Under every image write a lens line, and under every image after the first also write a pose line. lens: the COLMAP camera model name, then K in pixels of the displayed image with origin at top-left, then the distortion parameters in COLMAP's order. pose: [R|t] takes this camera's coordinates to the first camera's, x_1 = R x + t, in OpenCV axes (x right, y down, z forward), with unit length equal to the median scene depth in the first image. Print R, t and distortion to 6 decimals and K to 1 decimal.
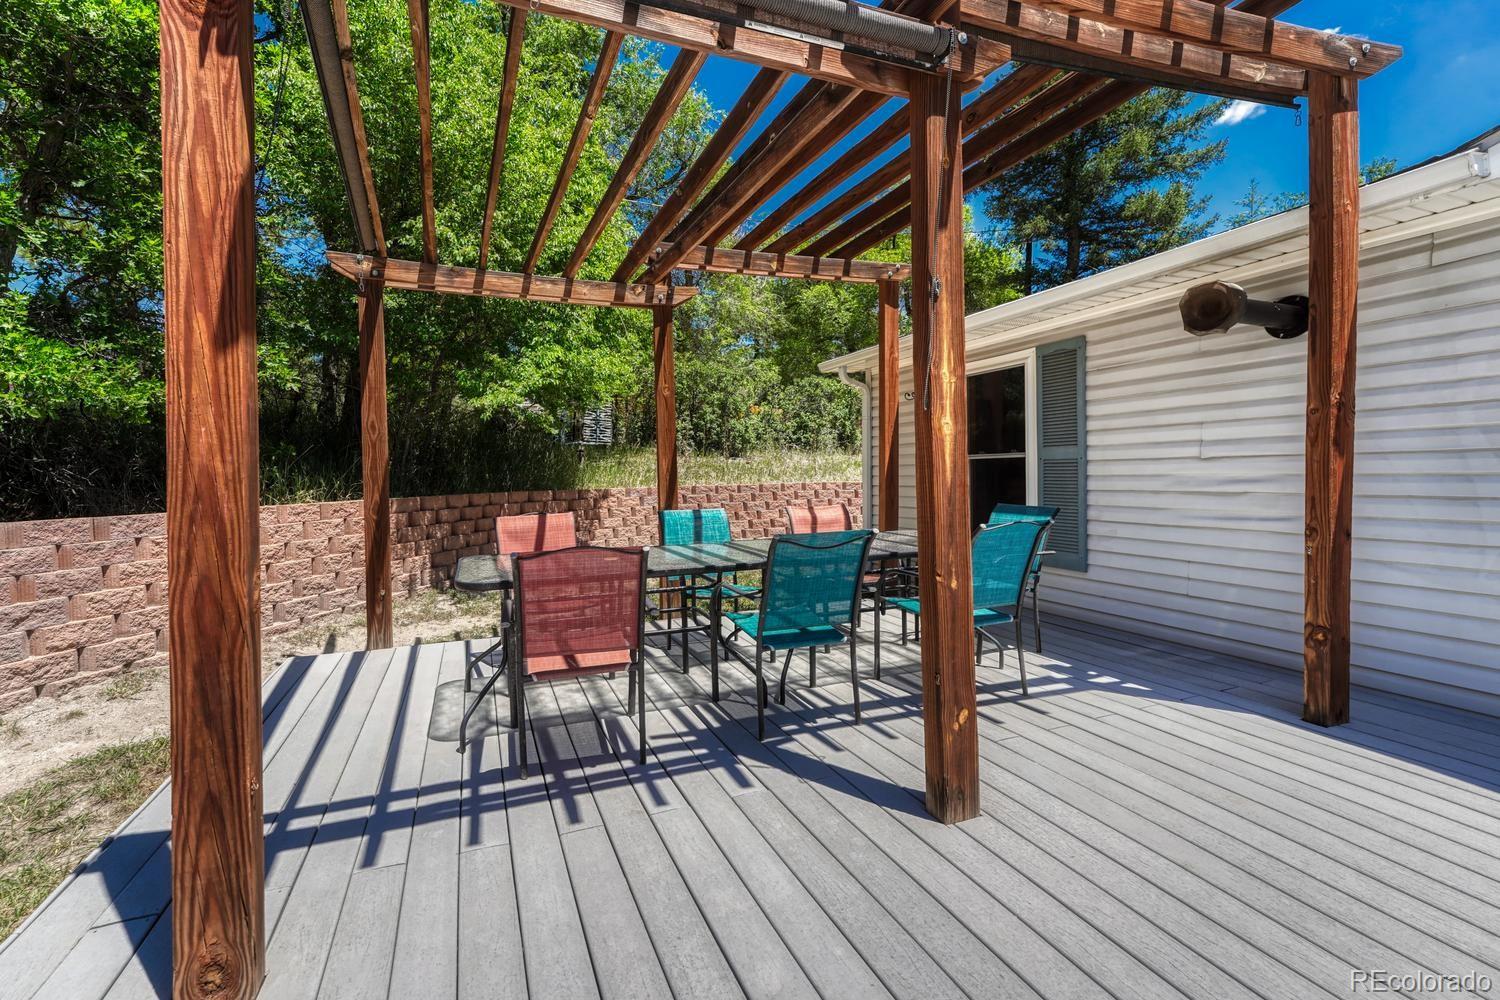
lens RADIAL K [[598.1, 0, 752.6], [0, 598.1, 467.3], [0, 0, 1]] dist [-0.001320, -0.000475]
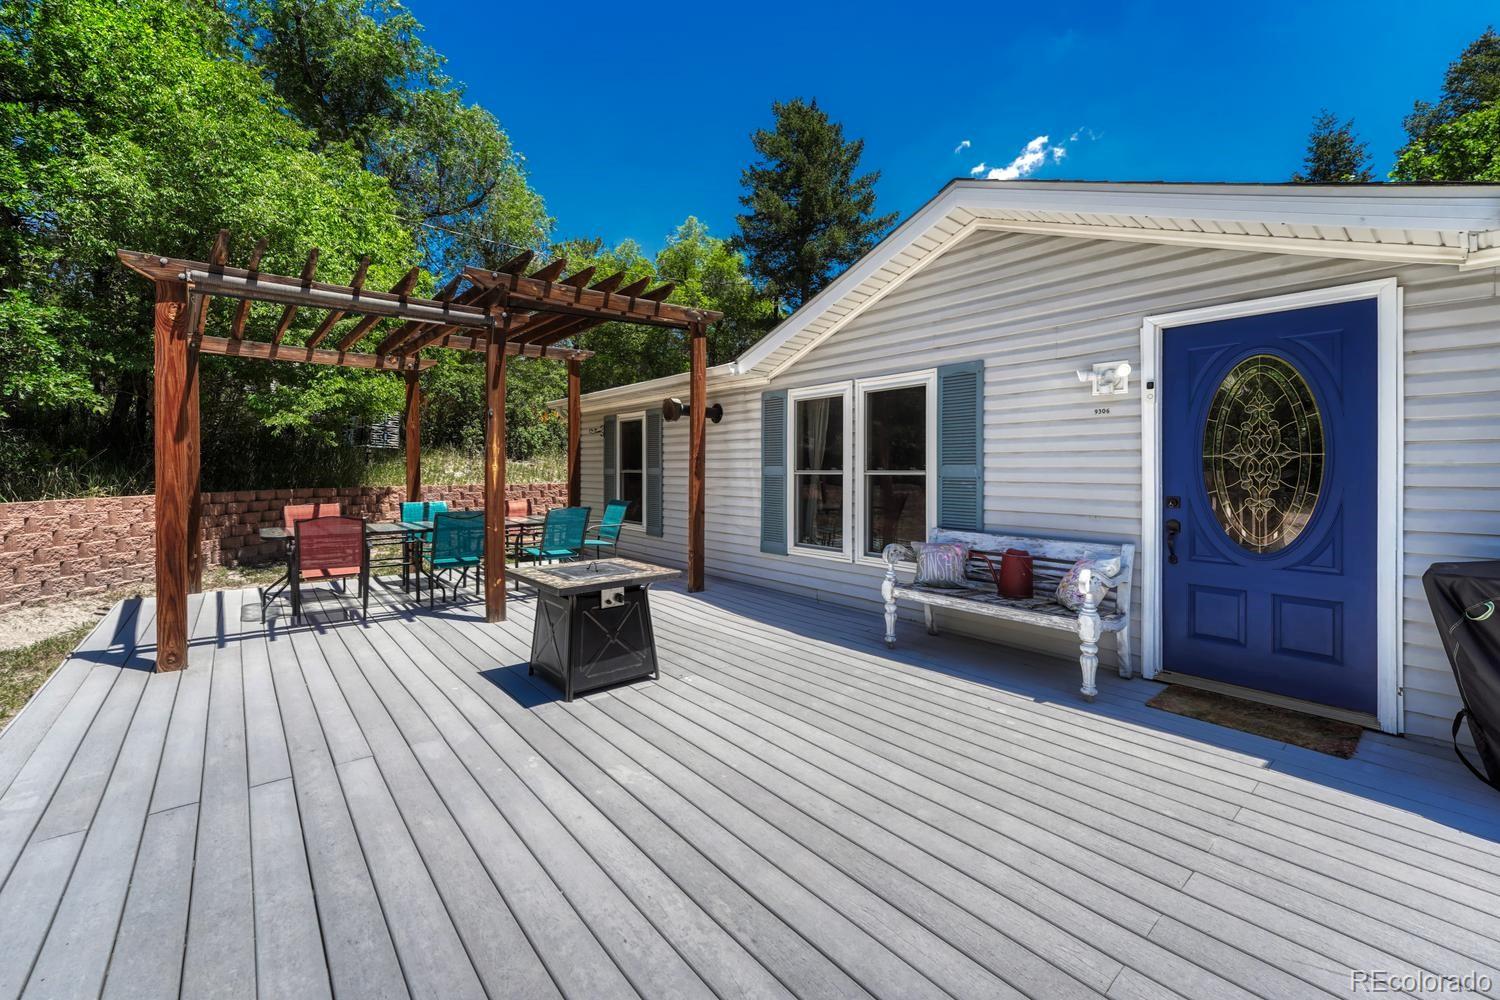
lens RADIAL K [[598.1, 0, 752.6], [0, 598.1, 467.3], [0, 0, 1]] dist [-0.001320, -0.000475]
pose [[0.964754, 0.018767, 0.262482, 0.311338], [-0.019702, 0.999805, 0.000932, -0.040929], [-0.262414, -0.006071, 0.964936, -0.755578]]
